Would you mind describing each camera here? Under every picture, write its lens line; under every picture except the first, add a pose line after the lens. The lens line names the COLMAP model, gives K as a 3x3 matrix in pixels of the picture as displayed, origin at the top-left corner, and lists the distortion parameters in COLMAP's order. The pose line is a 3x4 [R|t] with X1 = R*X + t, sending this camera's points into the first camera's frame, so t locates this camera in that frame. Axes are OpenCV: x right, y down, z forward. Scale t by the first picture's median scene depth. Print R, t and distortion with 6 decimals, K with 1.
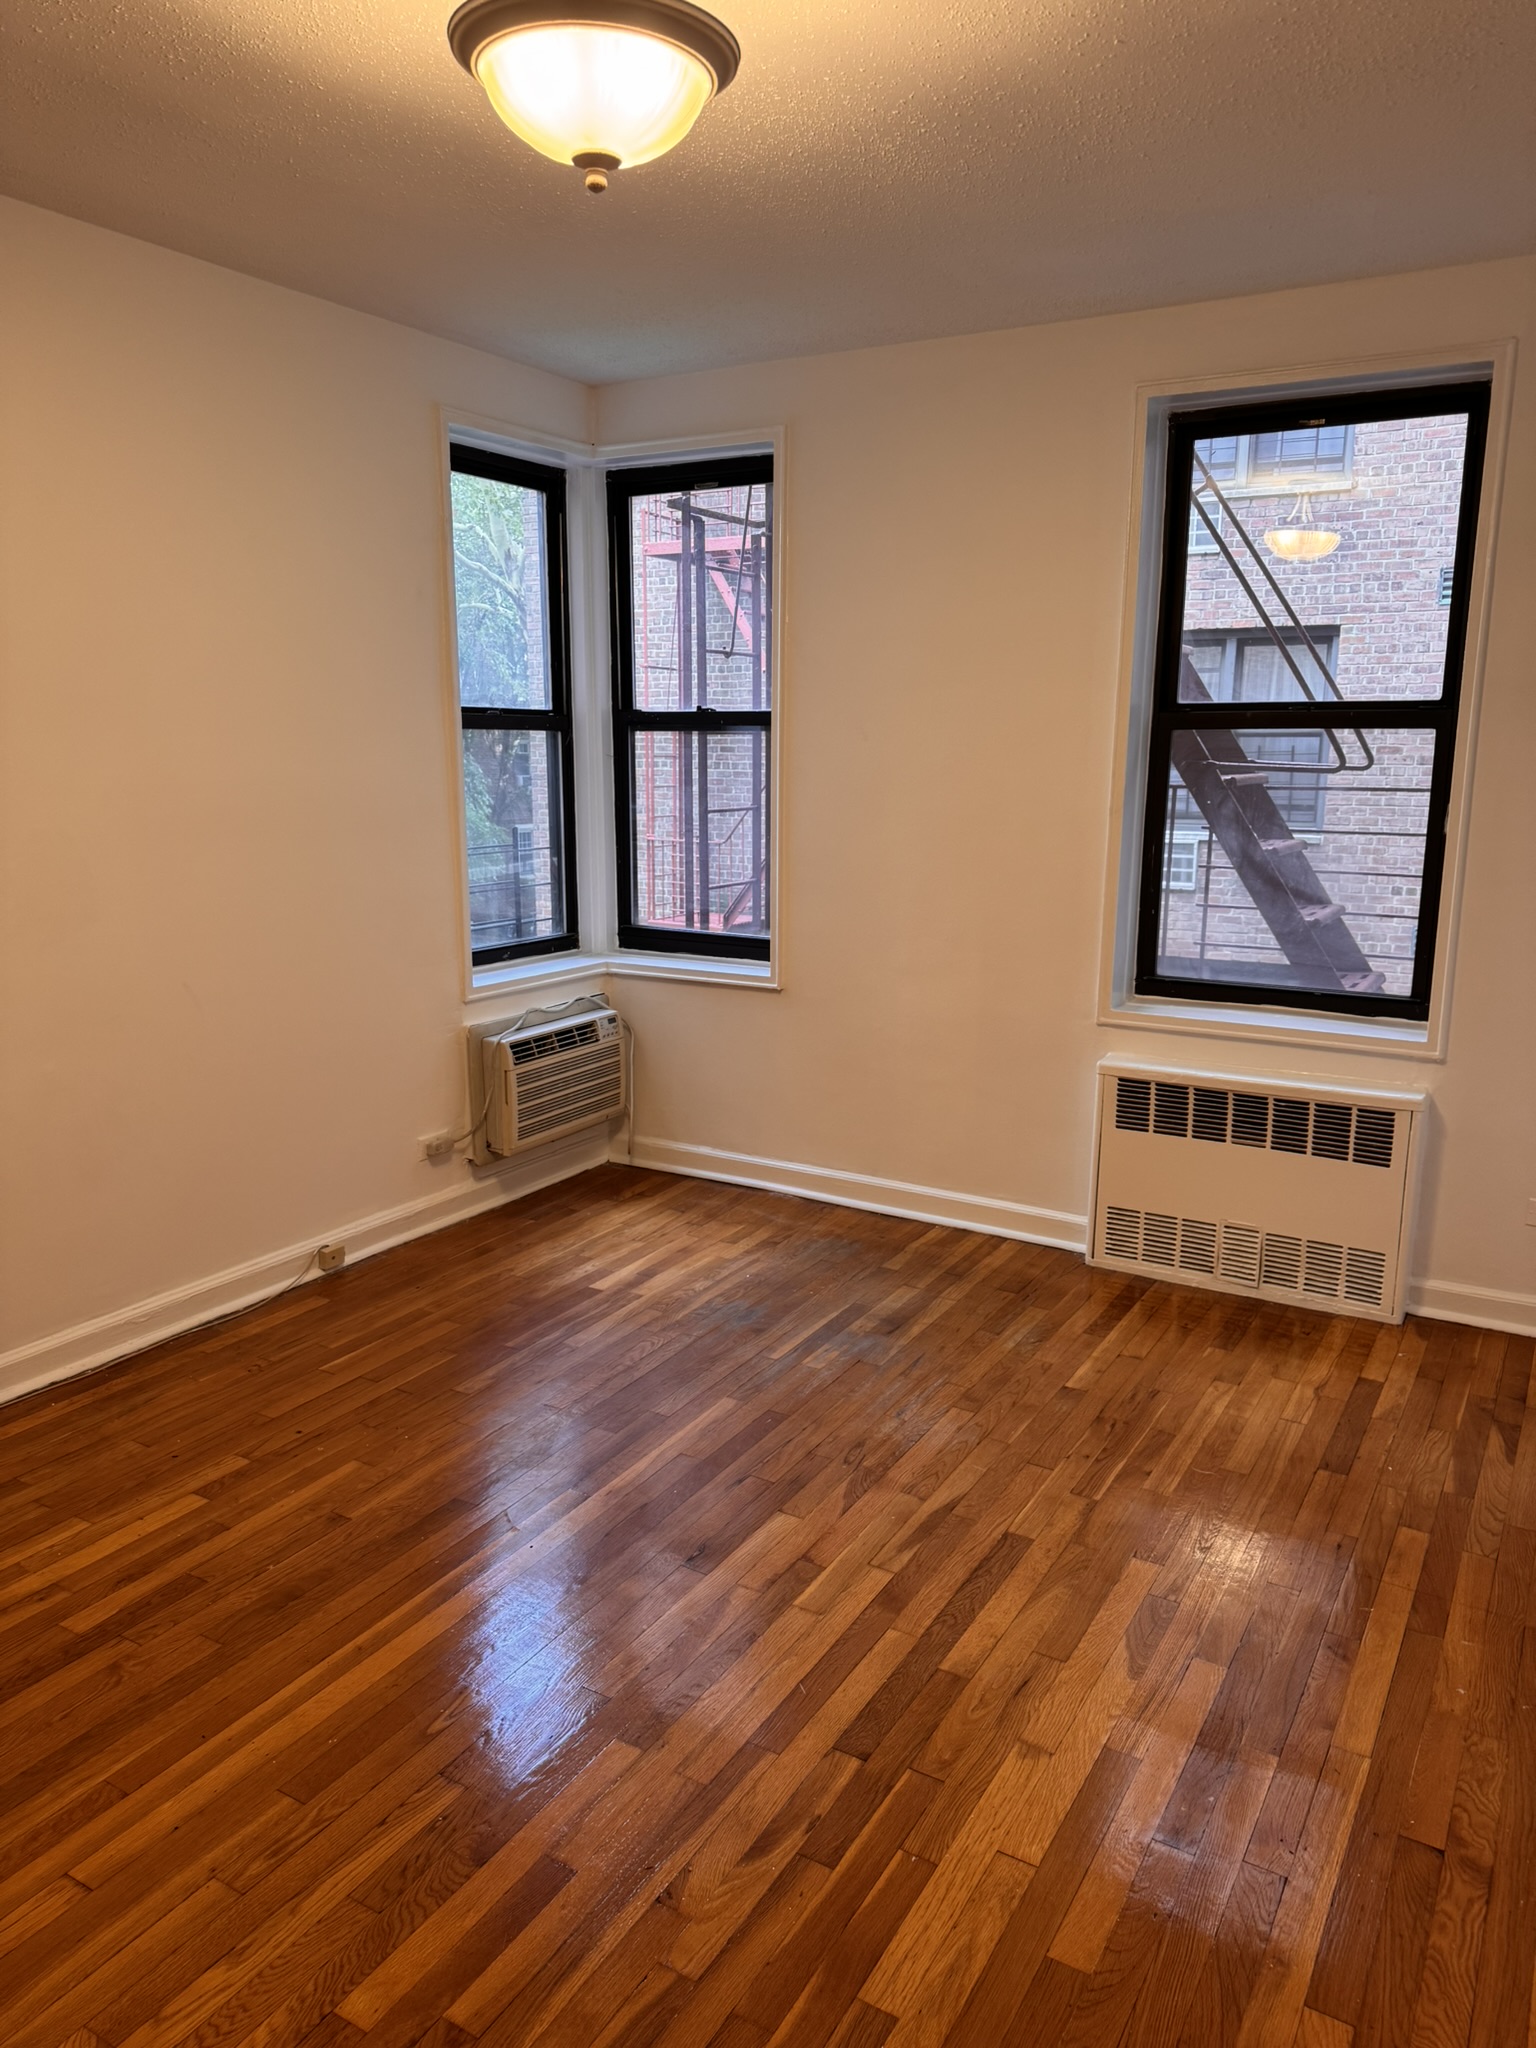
lens RADIAL K [[1436.0, 0, 768.0], [0, 1436.0, 1024.0], [0, 0, 1]] dist [0.130566, -0.182930]
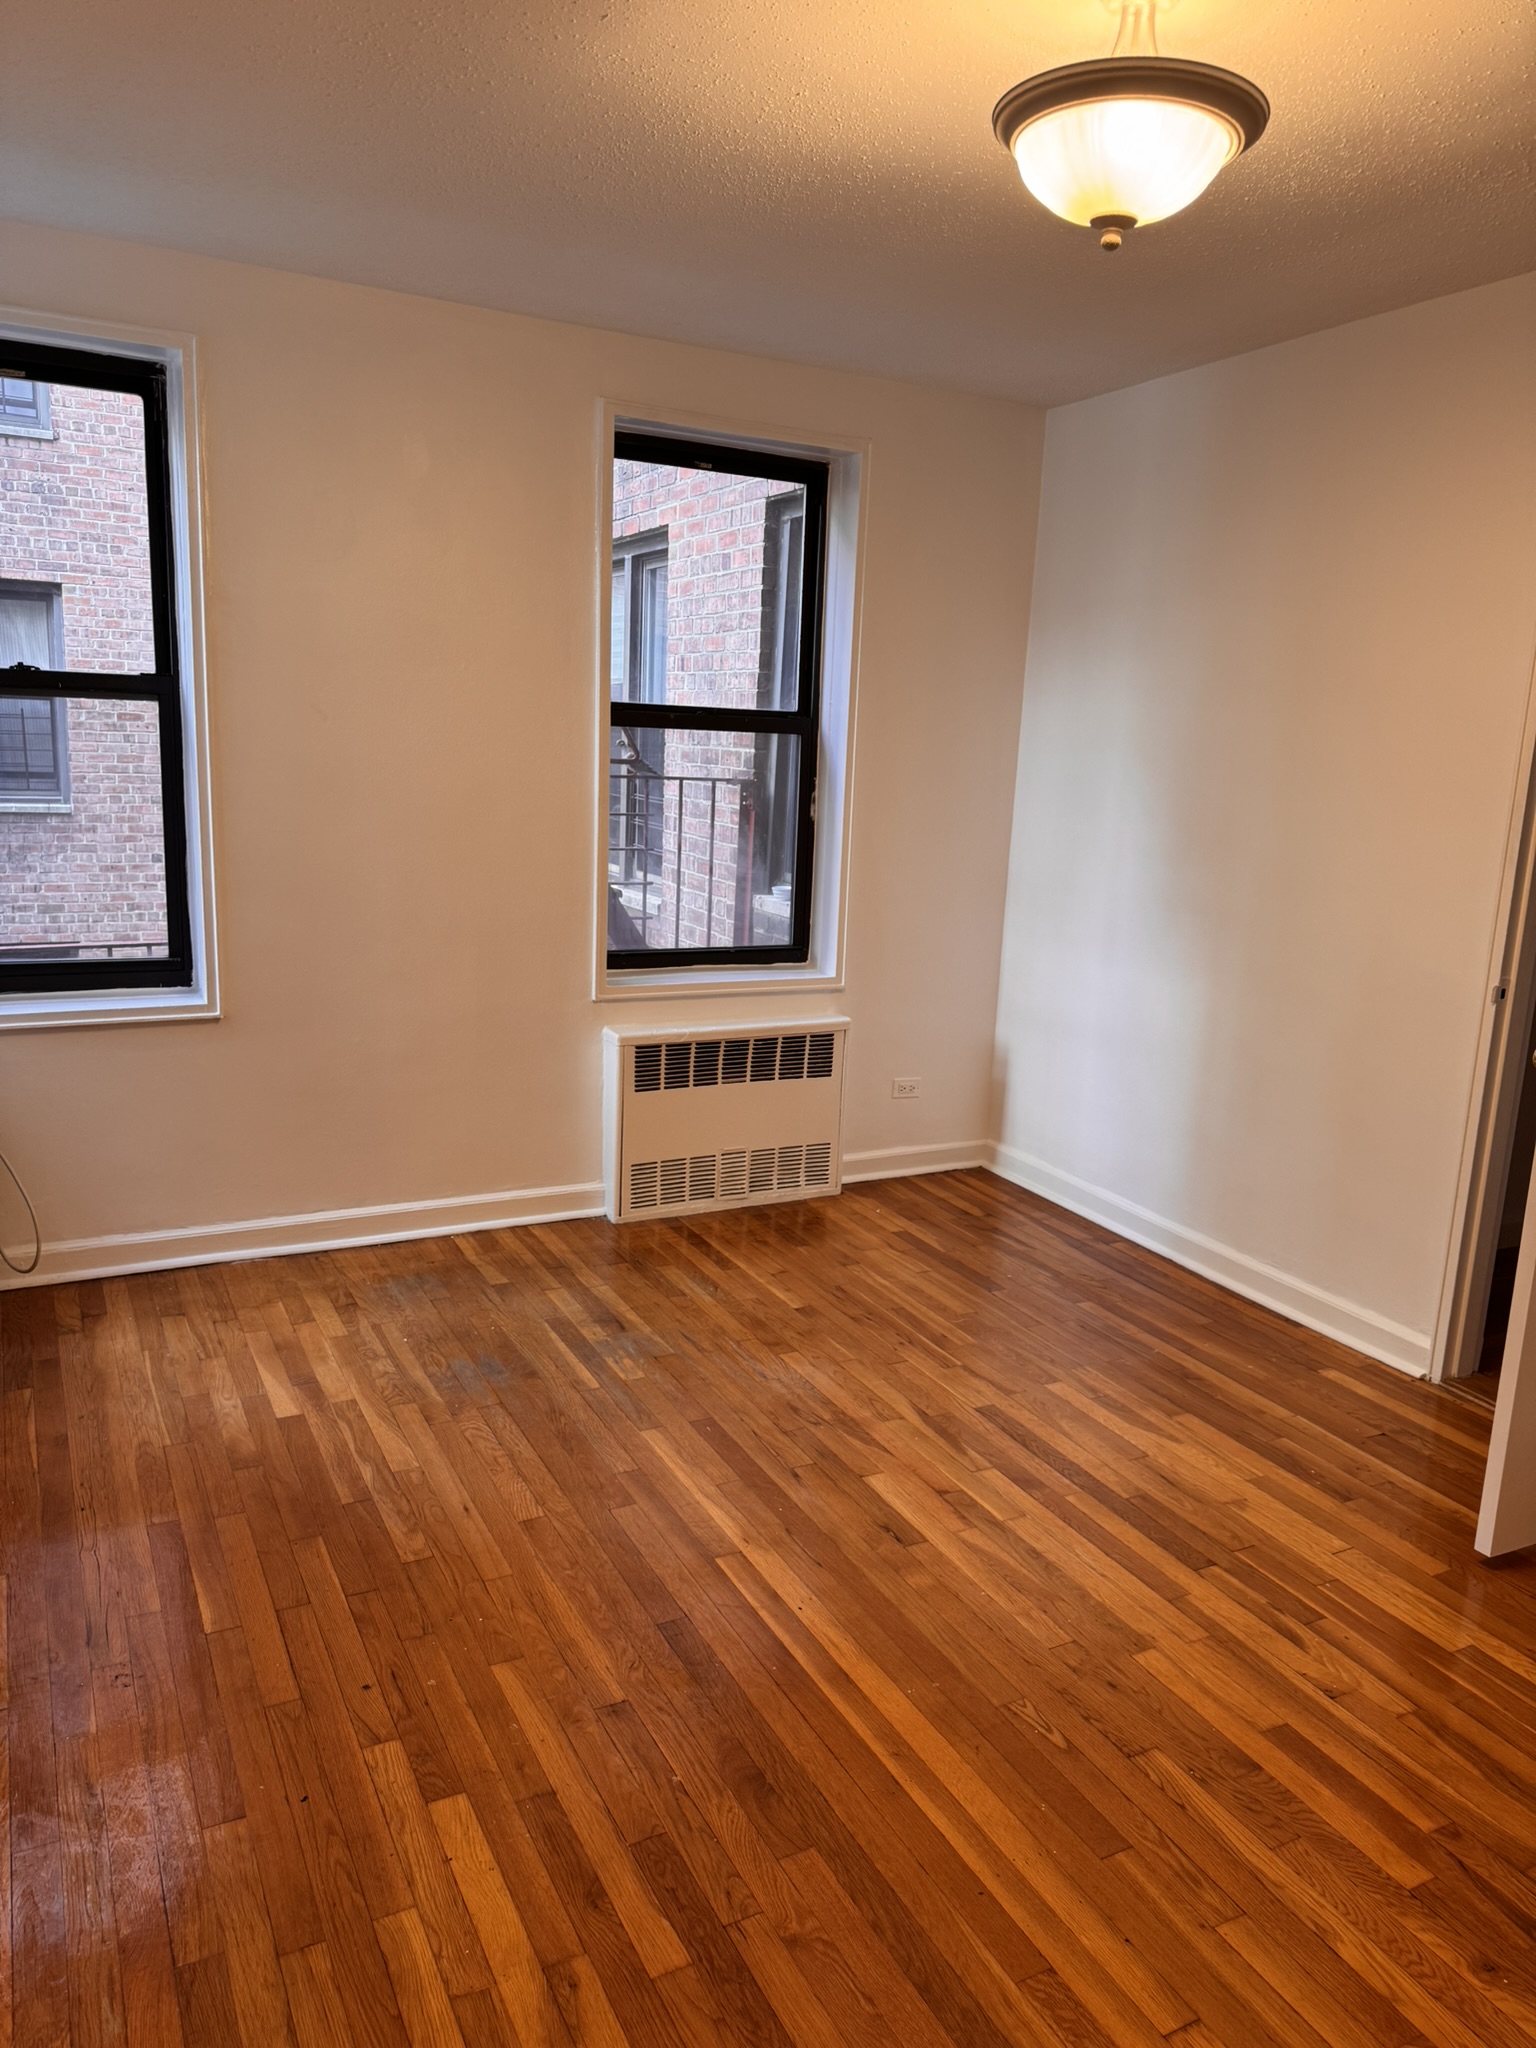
lens RADIAL K [[1436.0, 0, 768.0], [0, 1436.0, 1024.0], [0, 0, 1]] dist [0.130566, -0.182930]
pose [[0.523584, -0.150873, 0.838509, -0.646518], [0.125829, 0.987096, 0.099038, -0.078407], [-0.842631, 0.053654, 0.535812, 0.351504]]
